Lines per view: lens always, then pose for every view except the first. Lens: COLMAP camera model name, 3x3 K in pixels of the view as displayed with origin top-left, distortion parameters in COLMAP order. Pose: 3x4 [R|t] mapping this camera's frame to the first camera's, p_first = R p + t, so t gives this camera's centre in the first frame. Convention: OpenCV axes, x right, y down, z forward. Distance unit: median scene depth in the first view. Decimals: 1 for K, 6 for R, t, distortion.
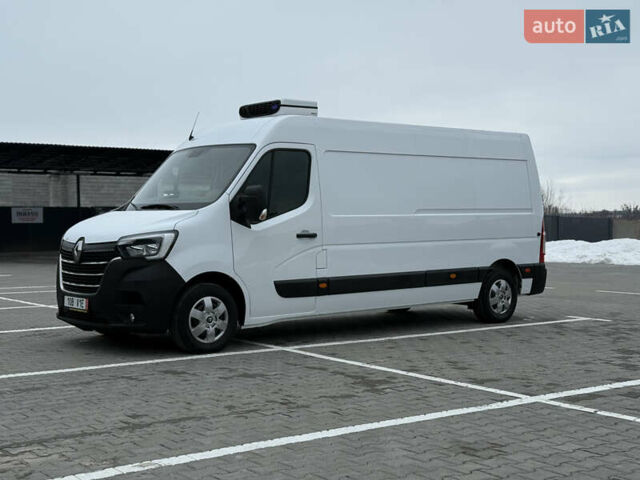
lens RADIAL K [[894.0, 0, 320.0], [0, 894.0, 240.0], [0, 0, 1]] dist [0.110074, -0.045137]
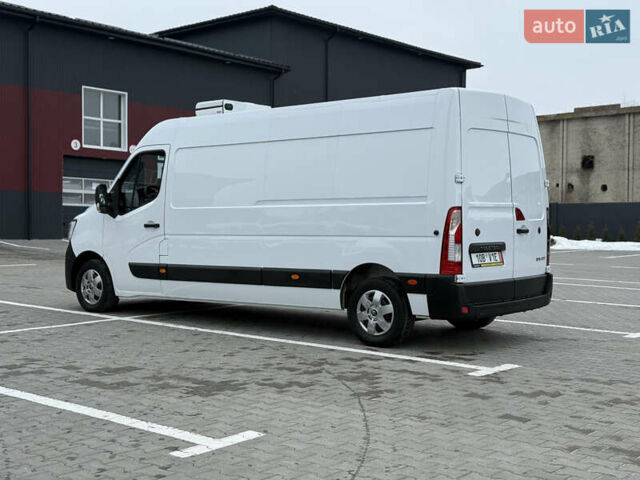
lens RADIAL K [[894.0, 0, 320.0], [0, 894.0, 240.0], [0, 0, 1]] dist [0.110074, -0.045137]
pose [[0.193316, 0.015346, -0.981017, 1.026312], [-0.036061, 0.999313, 0.008527, -0.003645], [0.980474, 0.033728, 0.193737, 0.882859]]
